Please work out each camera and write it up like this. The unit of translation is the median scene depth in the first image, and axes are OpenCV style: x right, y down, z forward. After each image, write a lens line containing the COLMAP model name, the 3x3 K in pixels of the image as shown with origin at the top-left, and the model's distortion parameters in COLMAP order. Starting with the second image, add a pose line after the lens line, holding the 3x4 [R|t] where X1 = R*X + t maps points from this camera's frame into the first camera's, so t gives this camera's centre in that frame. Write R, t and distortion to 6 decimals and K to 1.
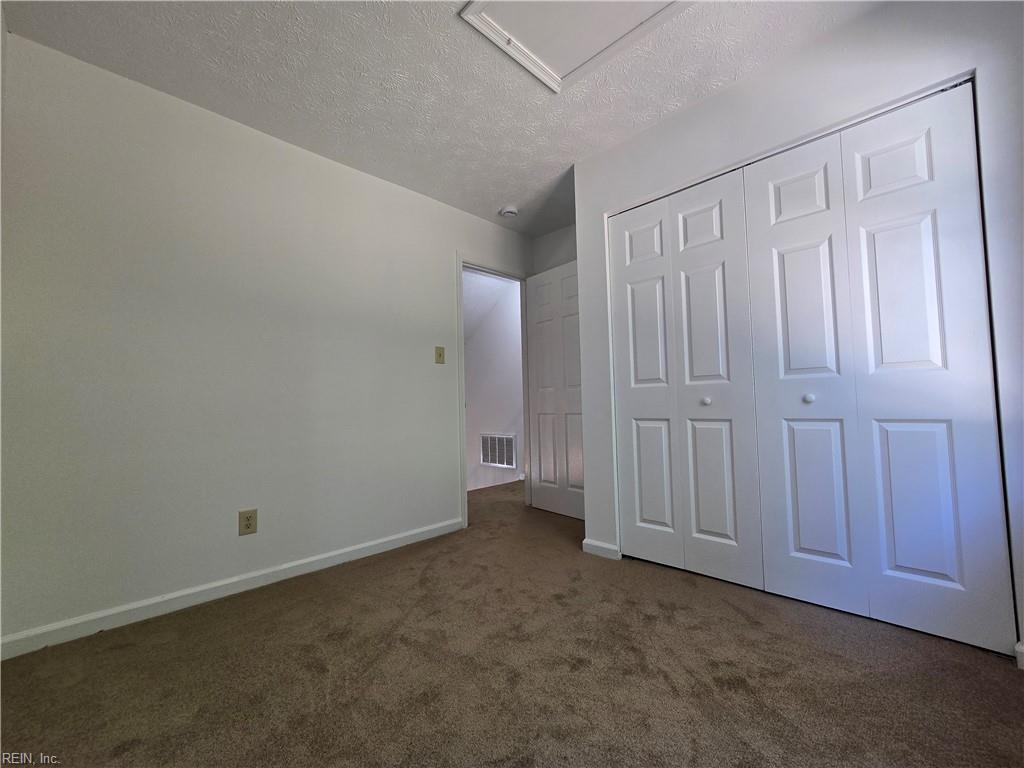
lens RADIAL K [[419.5, 0, 520.2], [0, 419.5, 385.0], [0, 0, 1]] dist [0.000488, 0.000104]
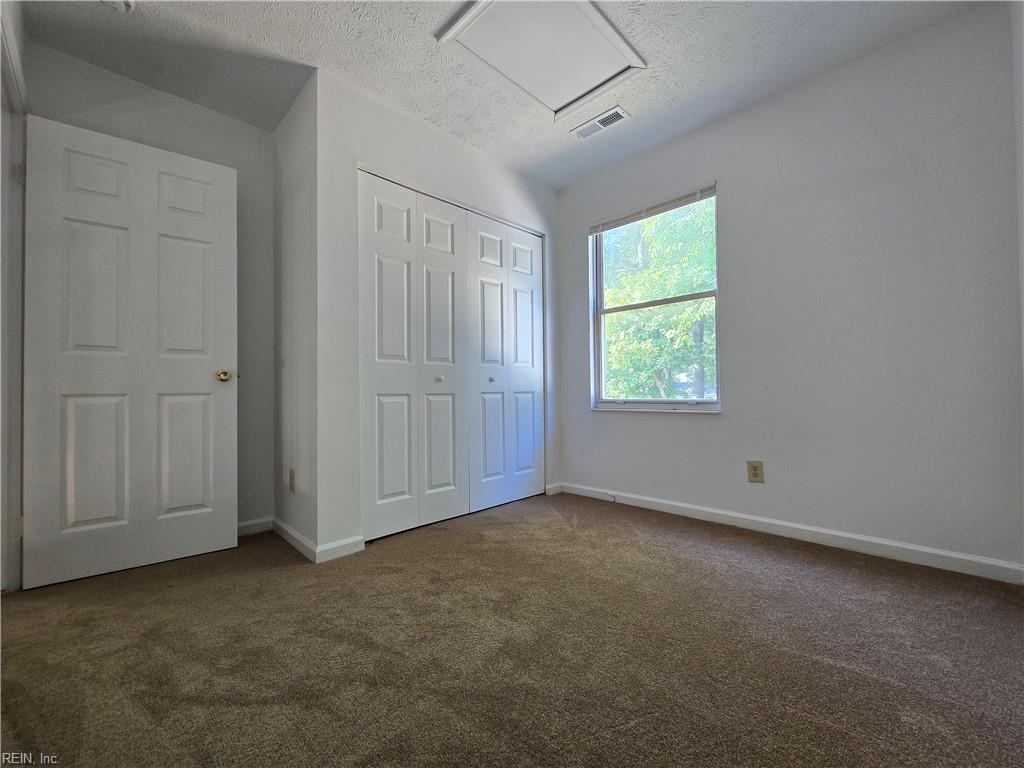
lens RADIAL K [[419.5, 0, 520.2], [0, 419.5, 385.0], [0, 0, 1]] dist [0.000488, 0.000104]
pose [[0.014597, 0.038192, 0.999164, -0.765004], [-0.035802, 0.998649, -0.037650, 0.093448], [-0.999252, -0.035222, 0.015944, 0.736457]]
